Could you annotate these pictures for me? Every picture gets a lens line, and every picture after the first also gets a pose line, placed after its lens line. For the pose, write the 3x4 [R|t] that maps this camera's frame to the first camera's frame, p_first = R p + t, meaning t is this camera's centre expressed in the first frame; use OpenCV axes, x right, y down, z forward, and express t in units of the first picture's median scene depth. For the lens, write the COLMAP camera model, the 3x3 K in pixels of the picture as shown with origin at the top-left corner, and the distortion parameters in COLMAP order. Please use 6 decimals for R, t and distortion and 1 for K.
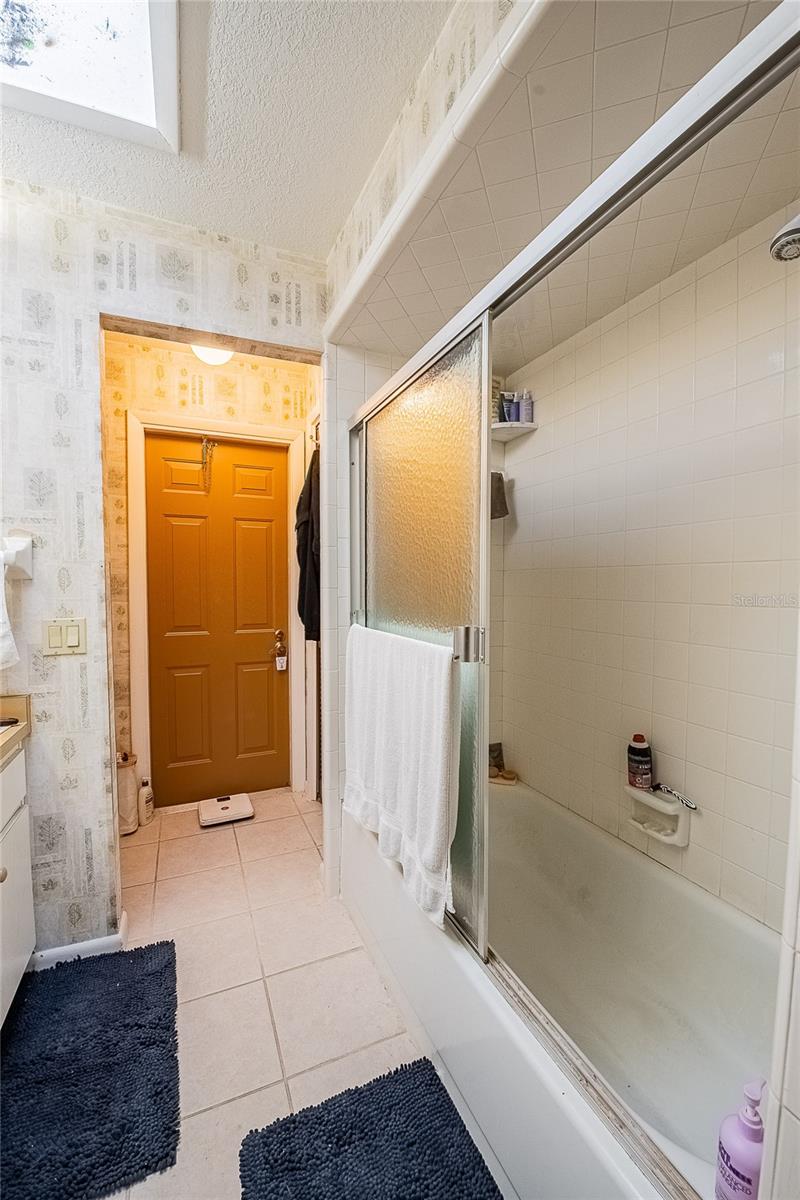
lens RADIAL K [[479.2, 0, 400.8], [0, 479.2, 600.5], [0, 0, 1]] dist [-0.026032, -0.000255]
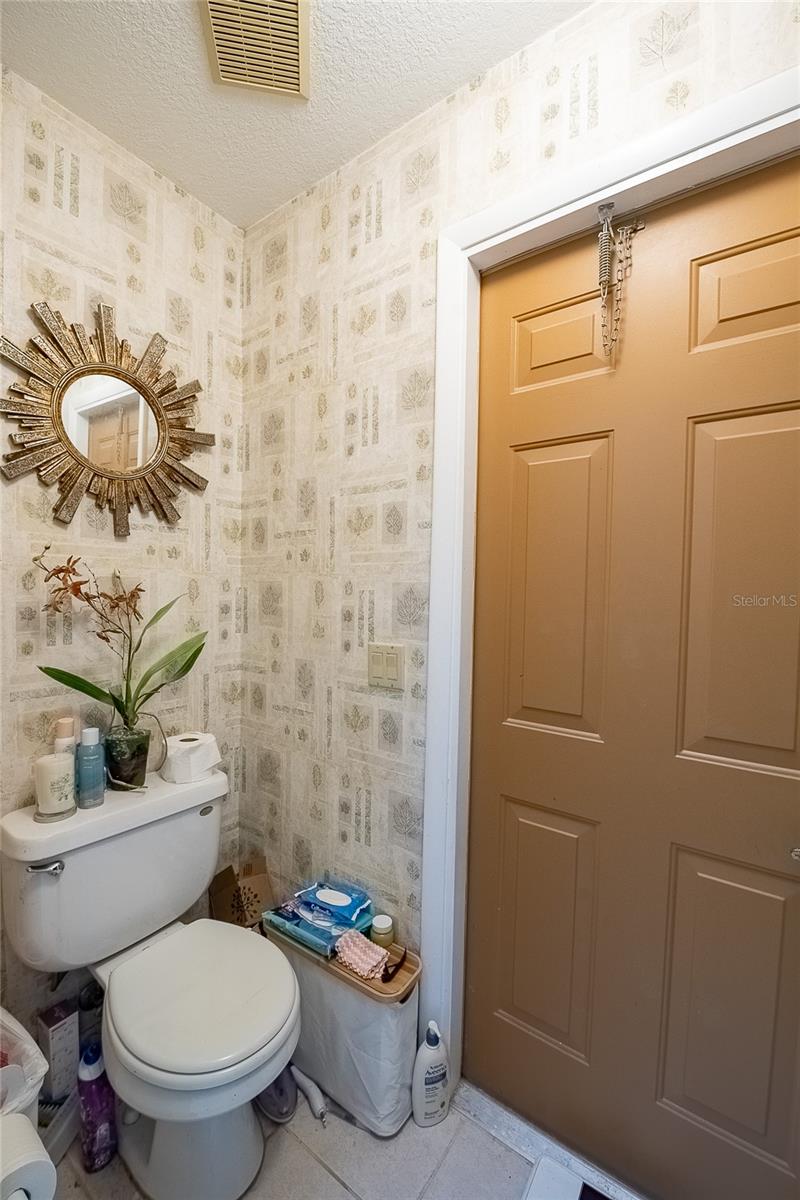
lens RADIAL K [[479.2, 0, 423.4], [0, 479.2, 602.4], [0, 0, 1]] dist [-0.026032, -0.000255]
pose [[0.504785, 0.035779, -0.862503, -0.255980], [-0.053467, 0.998518, 0.010130, -0.063196], [0.861588, 0.041002, 0.505950, 1.145284]]
